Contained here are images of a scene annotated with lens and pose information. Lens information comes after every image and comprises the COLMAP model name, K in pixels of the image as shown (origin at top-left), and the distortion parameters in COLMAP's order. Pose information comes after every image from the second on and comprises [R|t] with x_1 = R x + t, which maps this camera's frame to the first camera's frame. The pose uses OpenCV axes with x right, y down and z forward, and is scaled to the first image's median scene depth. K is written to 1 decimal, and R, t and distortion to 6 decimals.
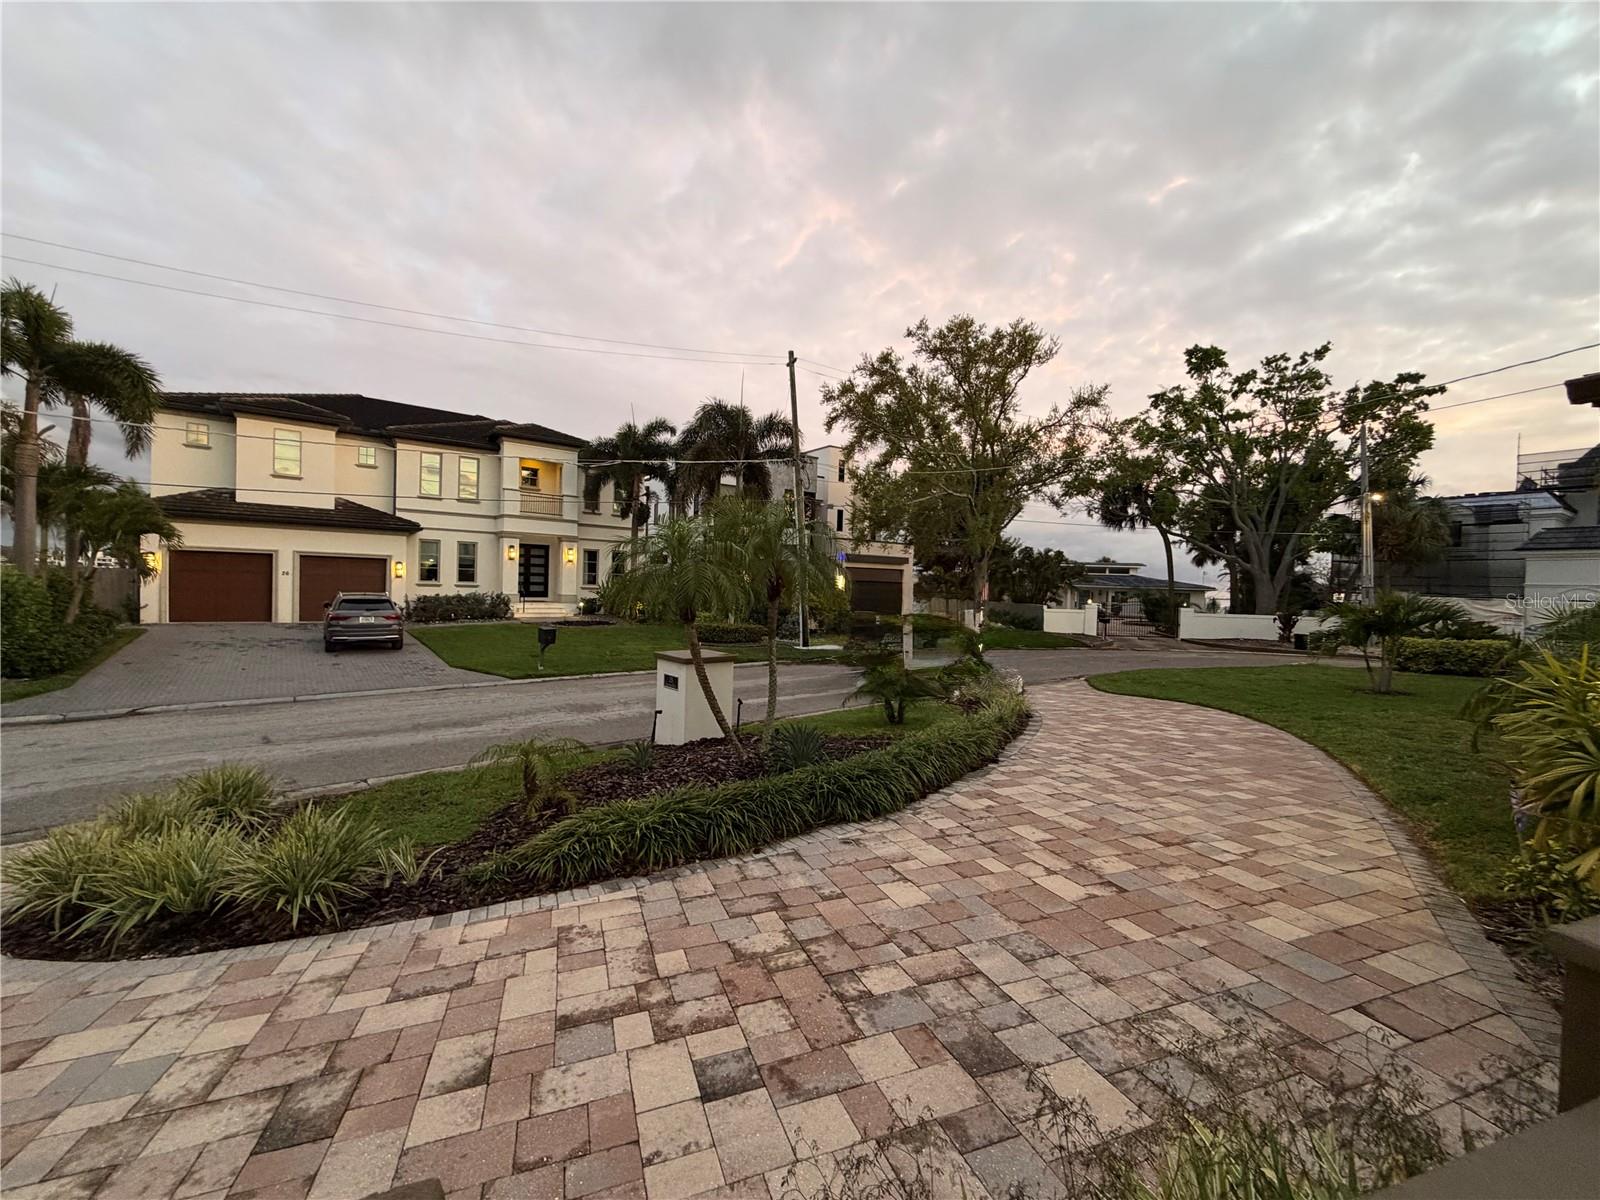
lens RADIAL K [[642.2, 0, 798.2], [0, 642.2, 596.2], [0, 0, 1]] dist [-0.001776, -0.000262]
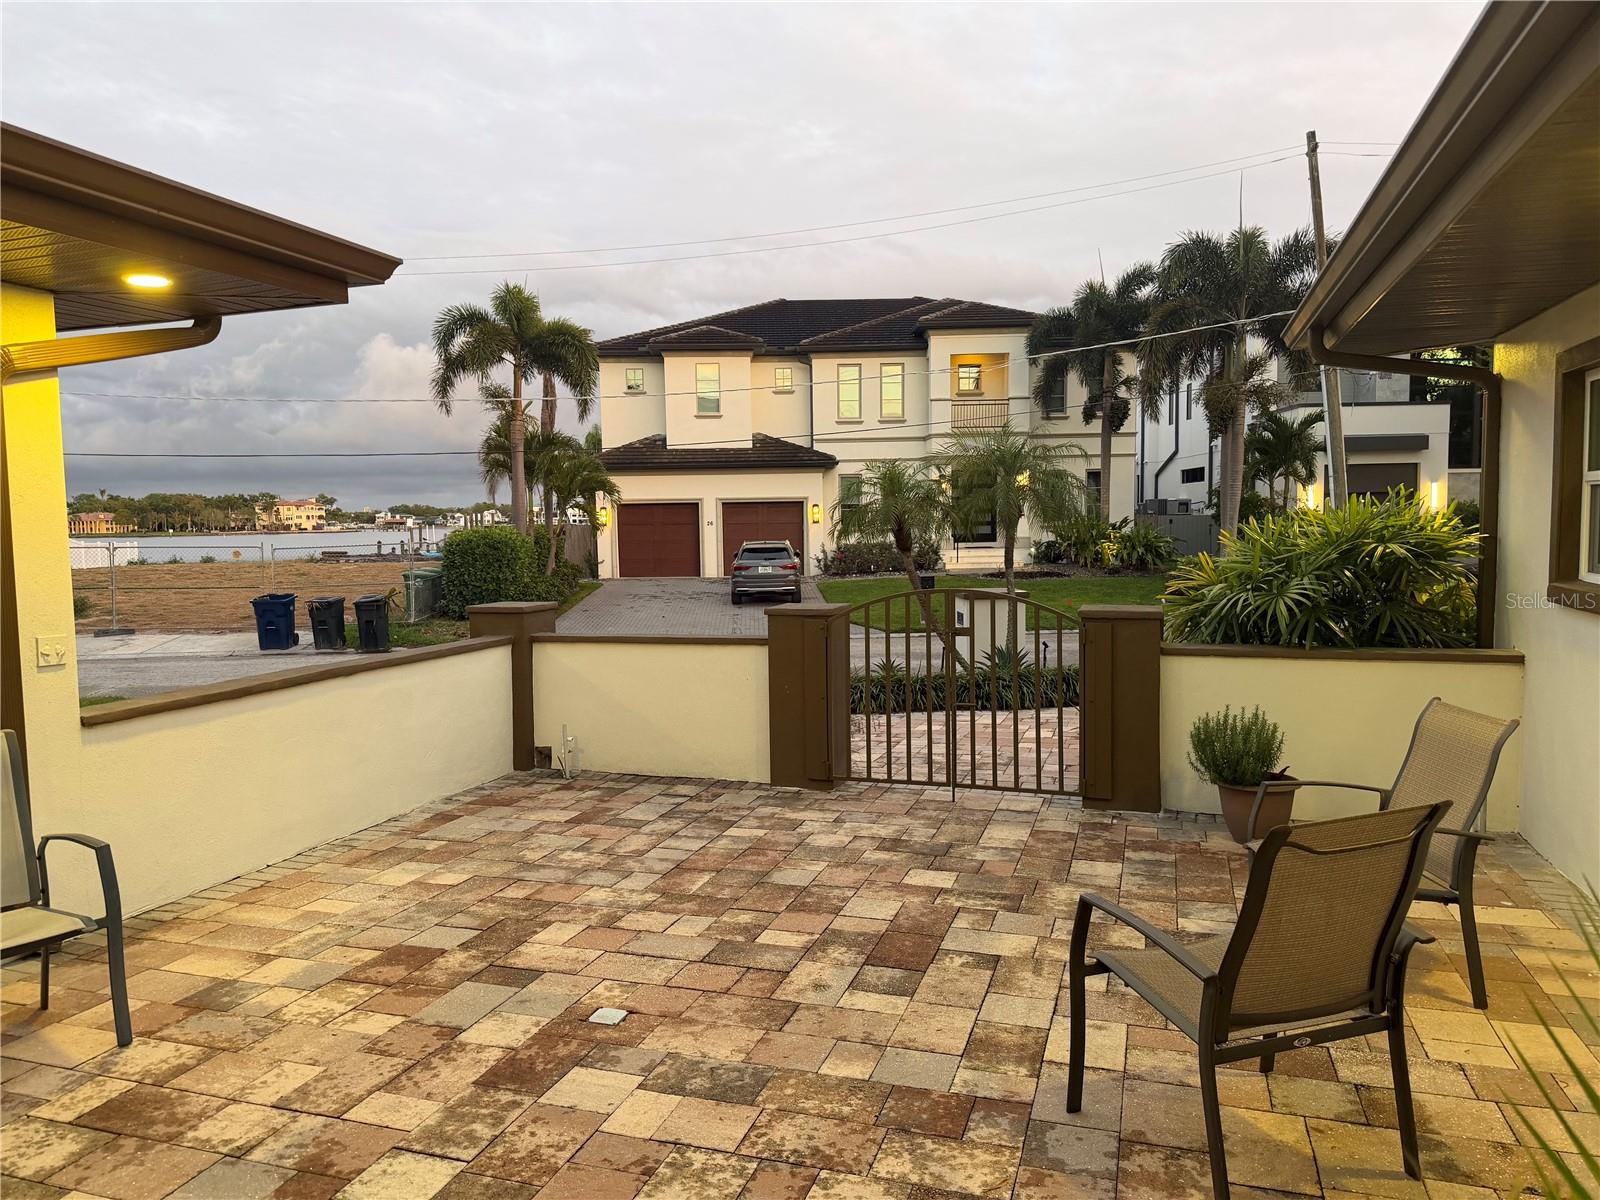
lens RADIAL K [[1127.4, 0, 803.3], [0, 1127.4, 605.7], [0, 0, 1]] dist [0.064501, -0.001168]
pose [[0.805586, 0.003596, -0.592469, 0.338355], [0.030452, 0.998409, 0.047465, 0.012211], [0.591696, -0.056279, 0.804194, -0.285671]]
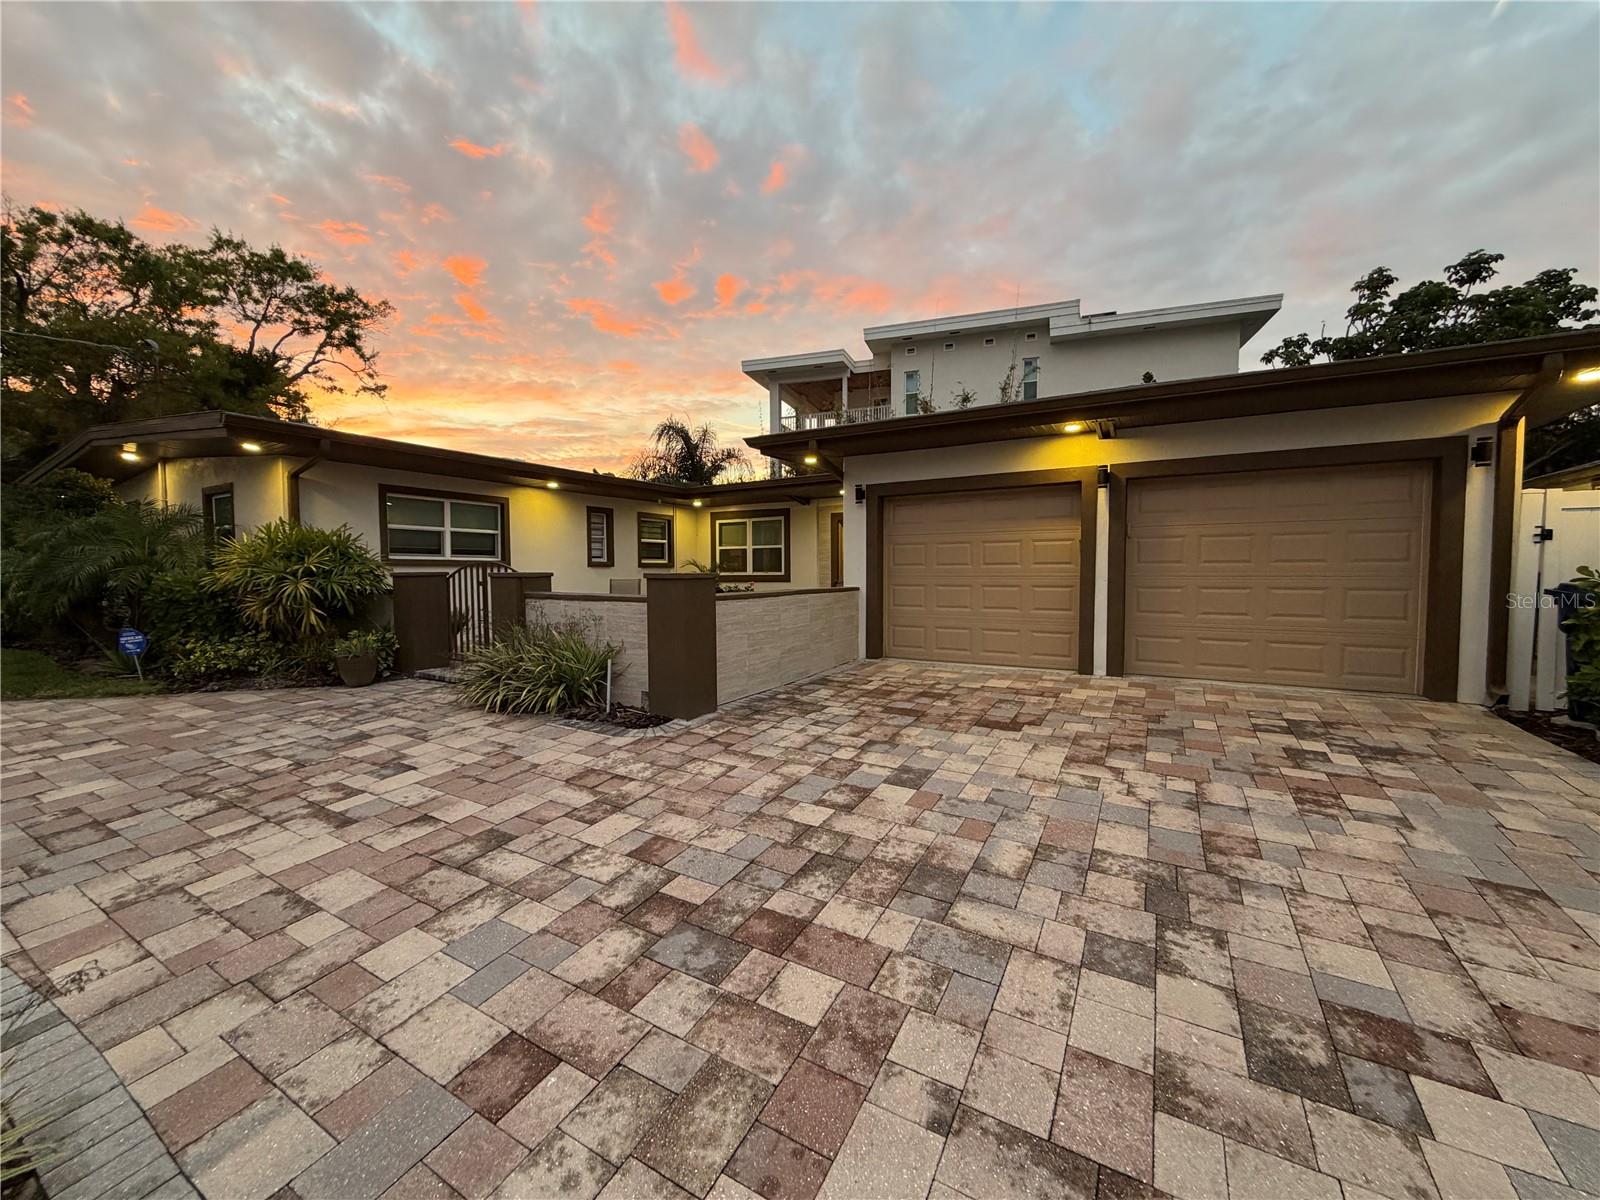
lens RADIAL K [[642.2, 0, 796.6], [0, 642.2, 594.1], [0, 0, 1]] dist [-0.001776, -0.000262]
pose [[-0.656299, -0.057963, 0.752271, -1.198081], [-0.004625, 0.997335, 0.072810, 0.071155], [-0.754487, 0.044306, -0.654818, 0.723831]]
